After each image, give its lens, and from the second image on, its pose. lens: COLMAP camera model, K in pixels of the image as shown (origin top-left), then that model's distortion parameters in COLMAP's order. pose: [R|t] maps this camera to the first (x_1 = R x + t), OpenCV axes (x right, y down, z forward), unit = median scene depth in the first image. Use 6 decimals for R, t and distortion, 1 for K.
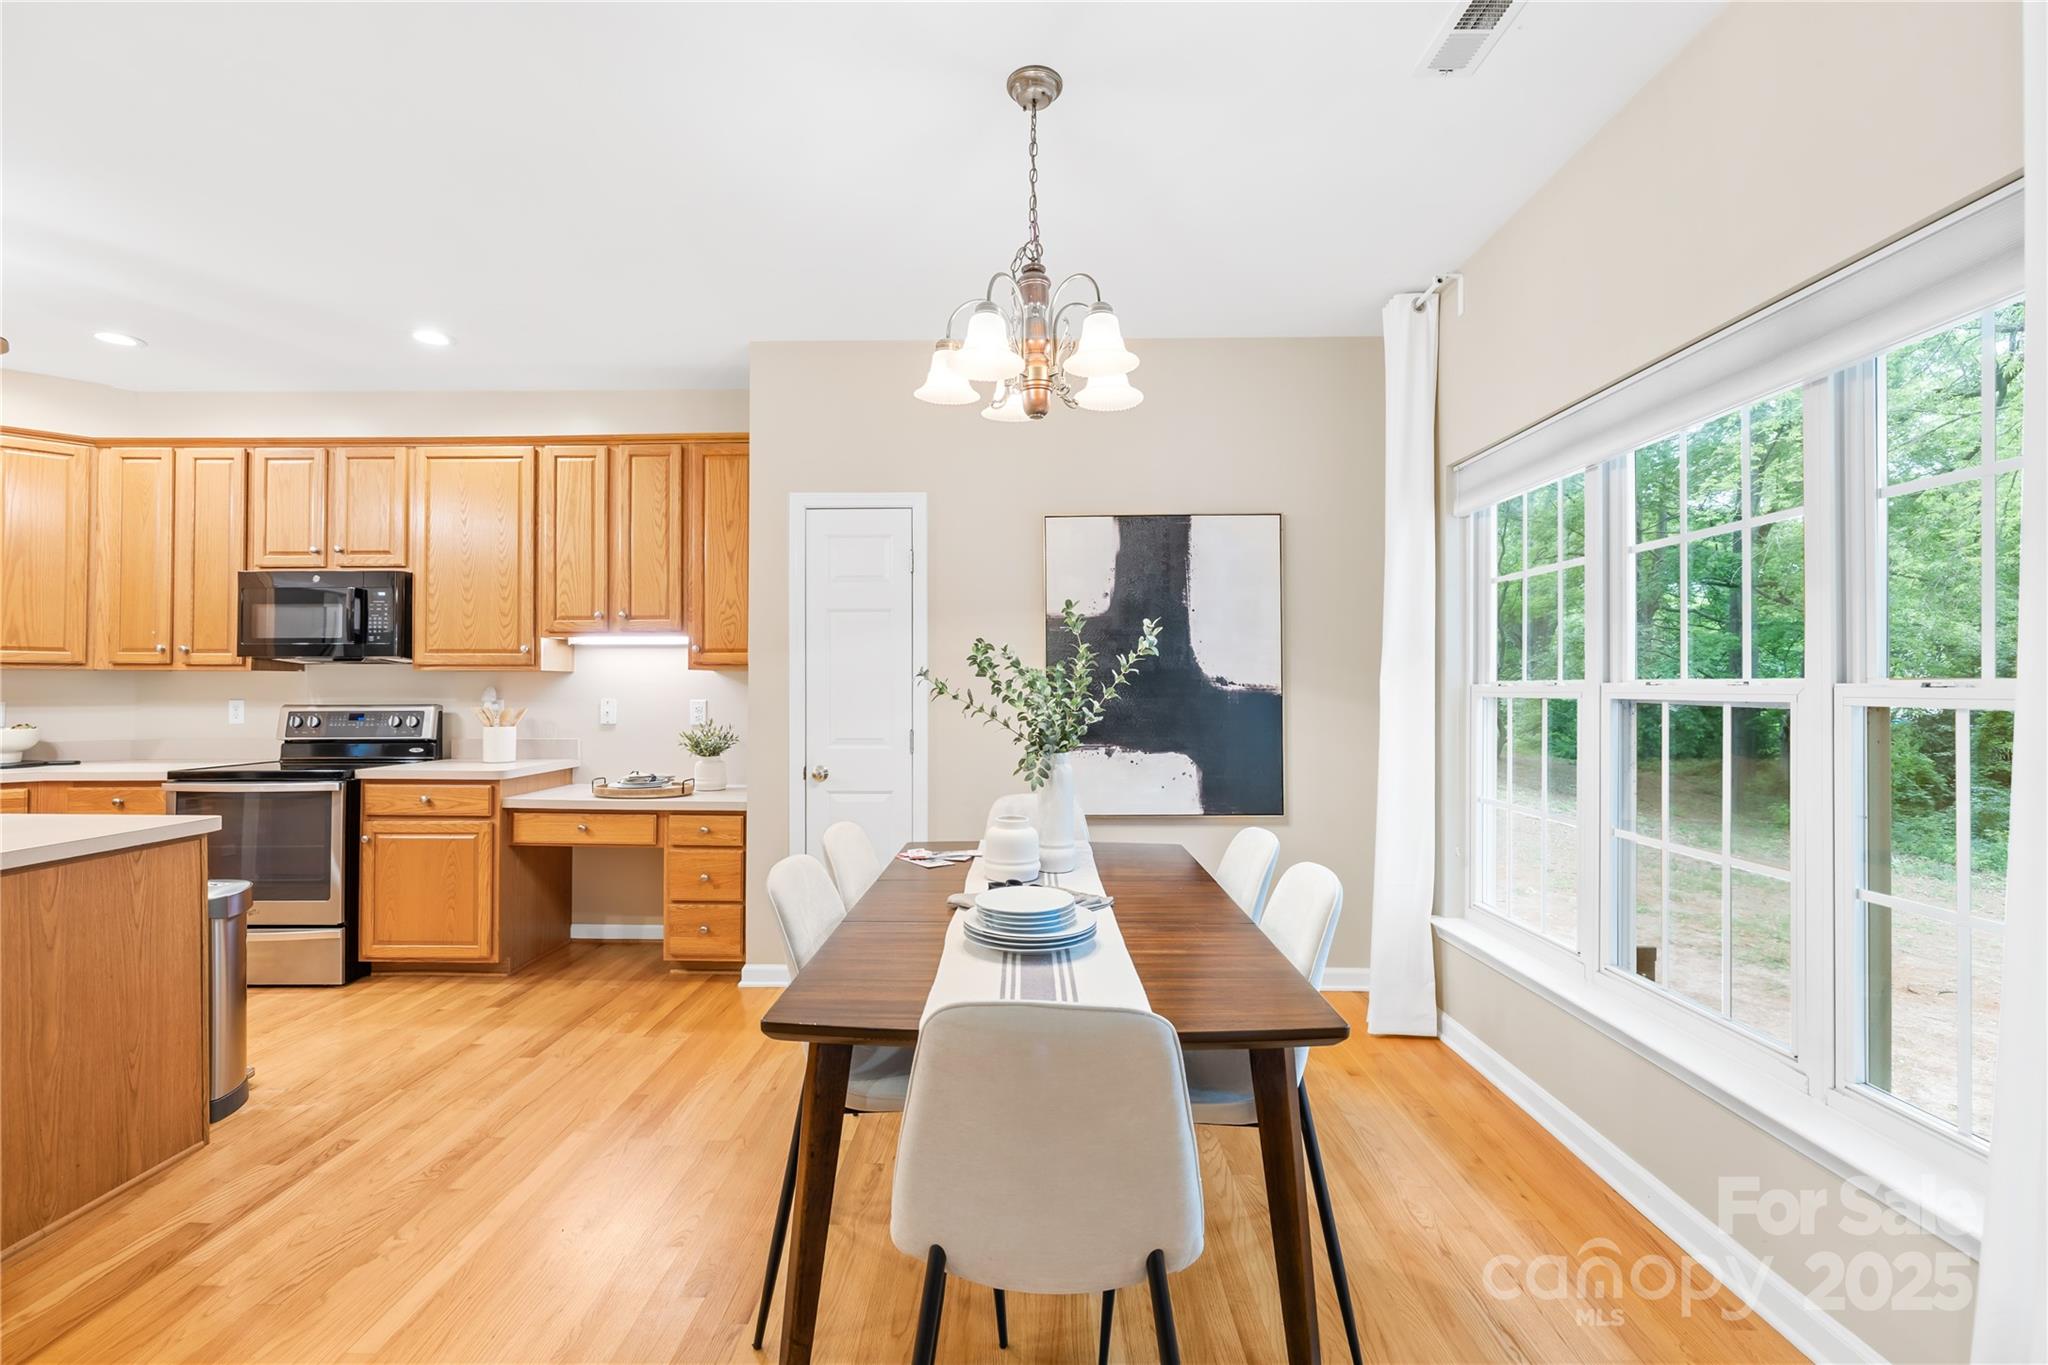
lens RADIAL K [[873.7, 0, 999.2], [0, 873.7, 676.6], [0, 0, 1]] dist [0.004248, -0.000026]
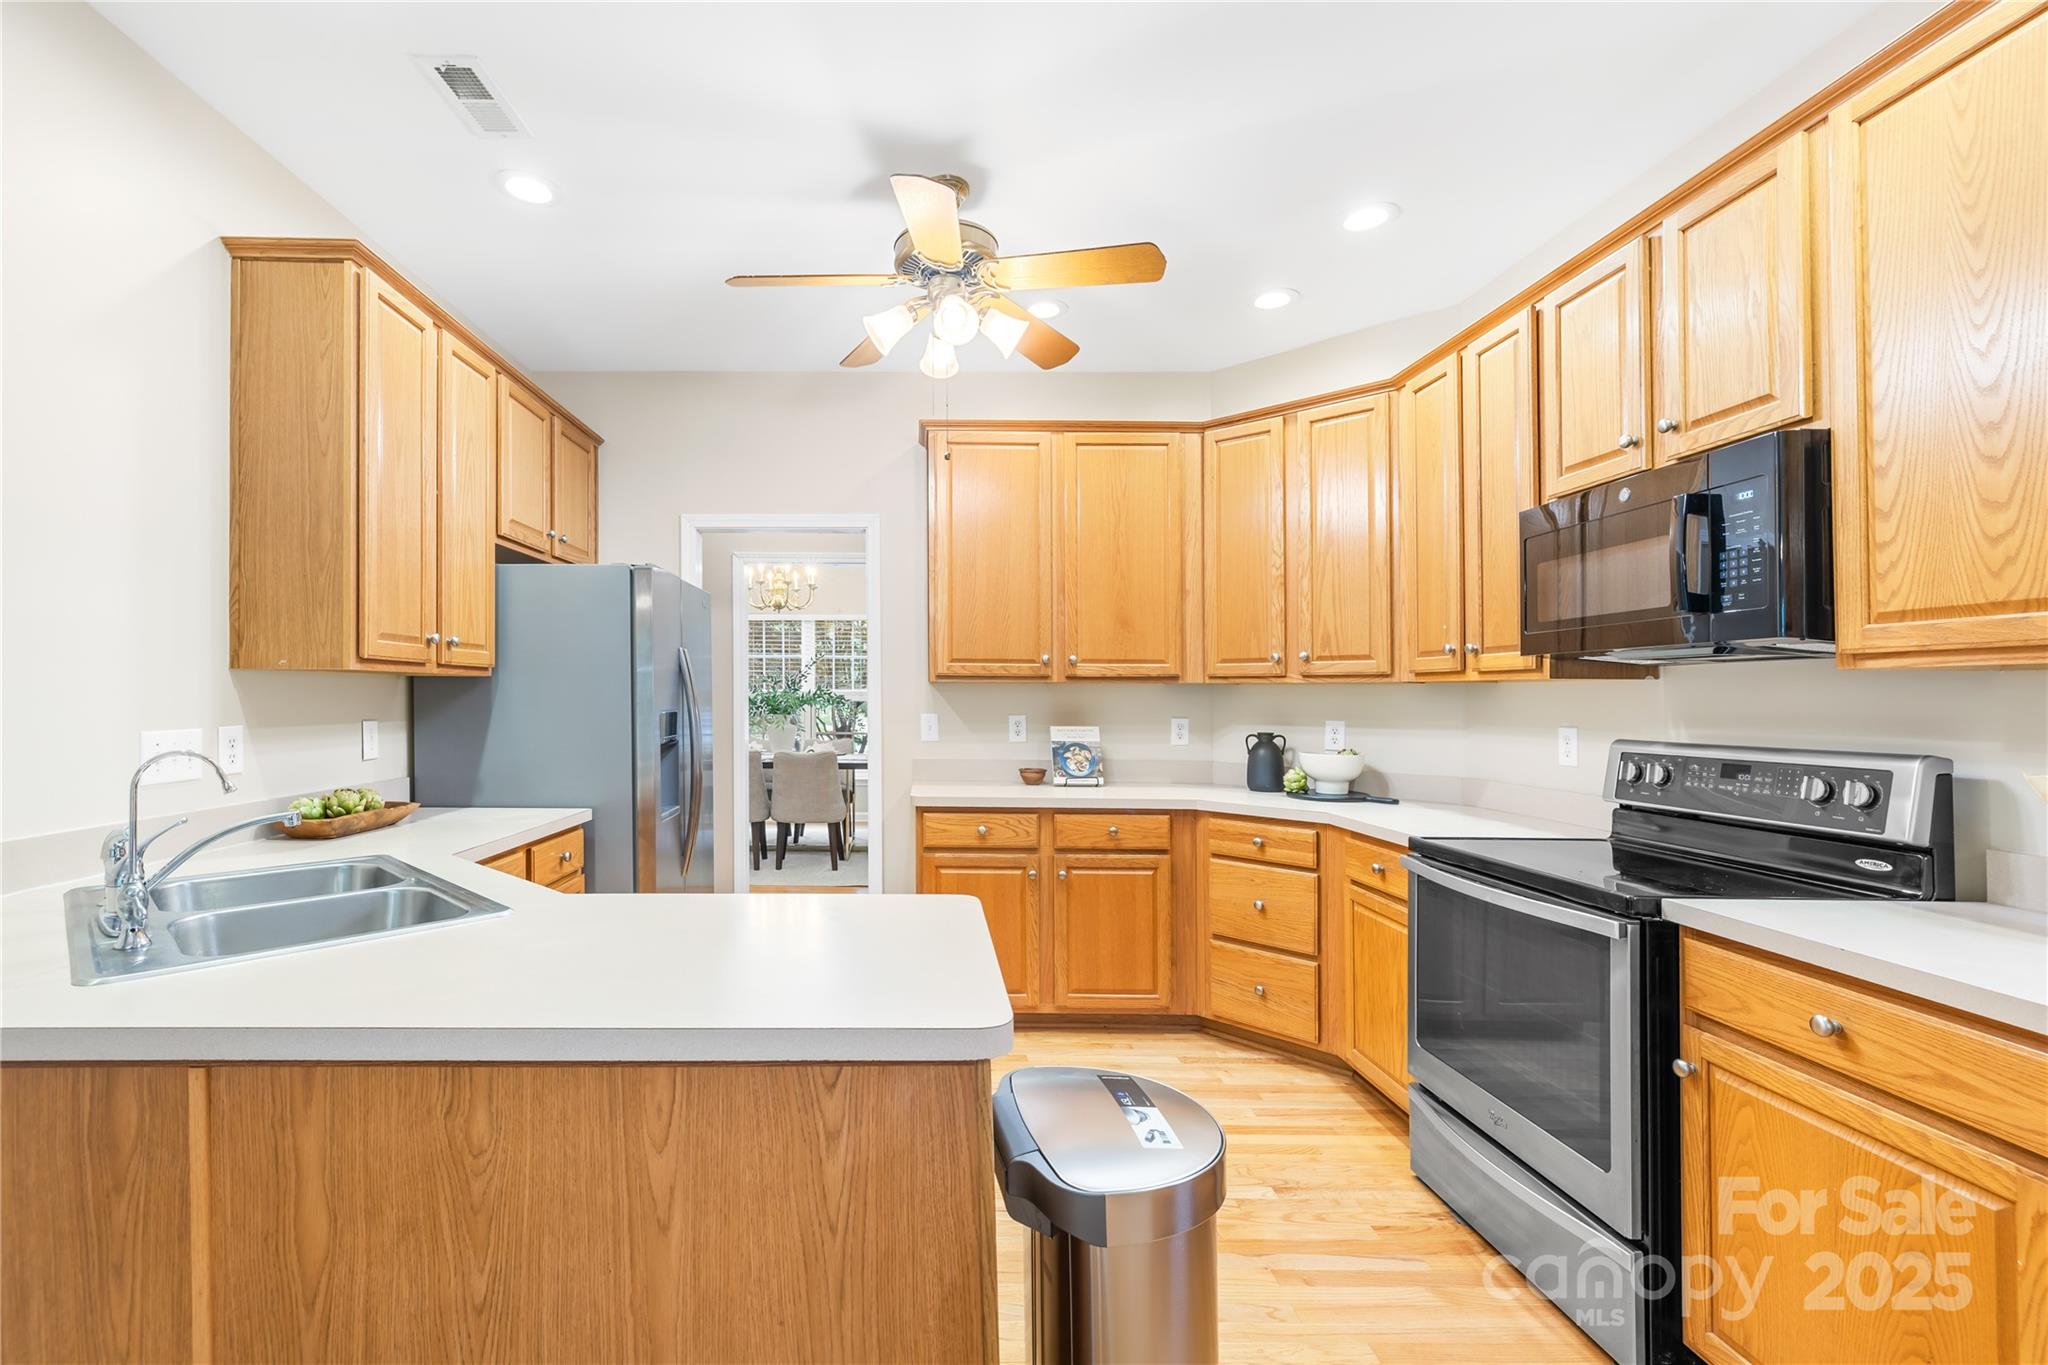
lens RADIAL K [[873.7, 0, 982.1], [0, 873.7, 680.5], [0, 0, 1]] dist [0.004248, -0.000026]
pose [[0.044621, -0.020853, -0.998786, -0.299092], [0.008284, 0.999755, -0.020503, 0.003283], [0.998970, -0.007359, 0.044783, 0.618769]]
